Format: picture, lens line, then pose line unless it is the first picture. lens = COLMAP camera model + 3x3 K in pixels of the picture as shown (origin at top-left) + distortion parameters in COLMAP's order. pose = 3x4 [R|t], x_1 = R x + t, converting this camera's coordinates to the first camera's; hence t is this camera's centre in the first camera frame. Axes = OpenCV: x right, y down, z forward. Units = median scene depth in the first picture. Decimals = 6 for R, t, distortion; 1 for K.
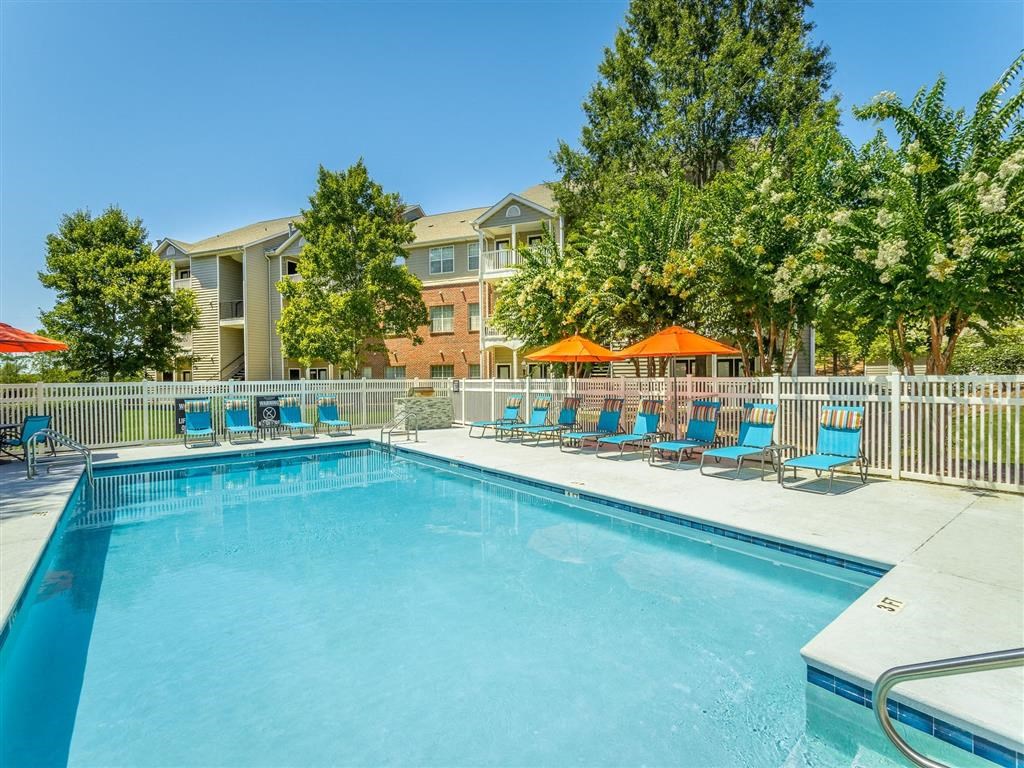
lens RADIAL K [[490.6, 0, 503.7], [0, 490.6, 377.5], [0, 0, 1]] dist [-0.013940, 0.018518]
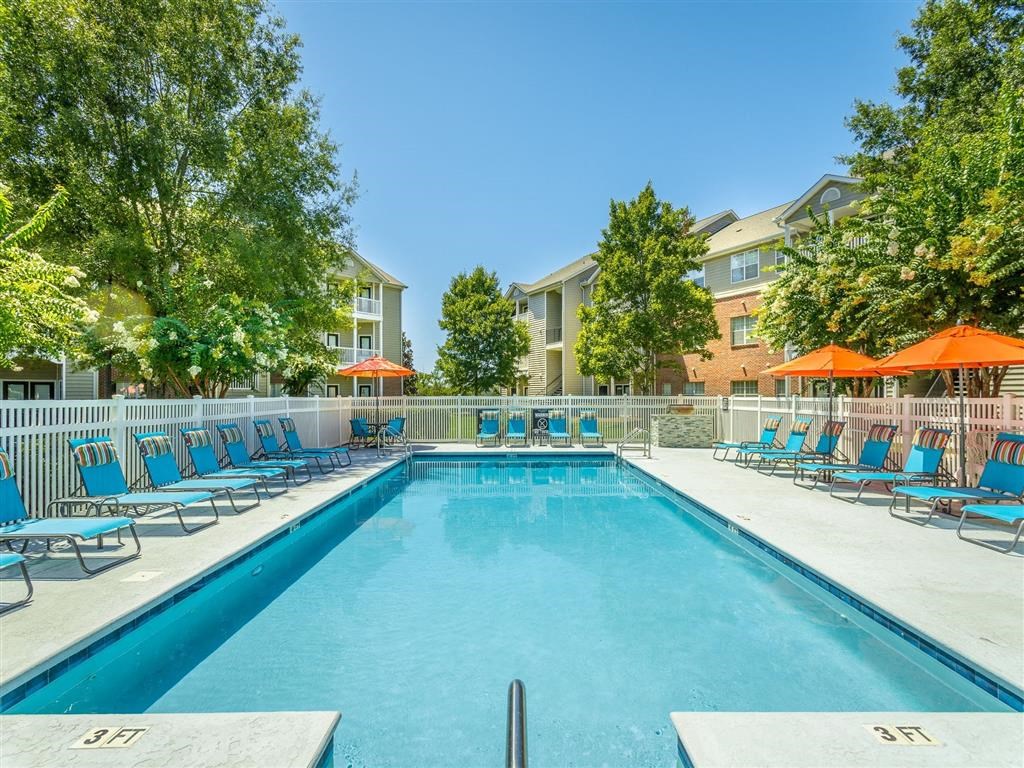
lens RADIAL K [[490.6, 0, 503.7], [0, 490.6, 377.5], [0, 0, 1]] dist [-0.013940, 0.018518]
pose [[0.769820, -0.012762, -0.638133, 0.136091], [-0.007401, 0.999554, -0.028919, -0.002170], [0.638218, 0.026986, 0.769383, 0.016468]]
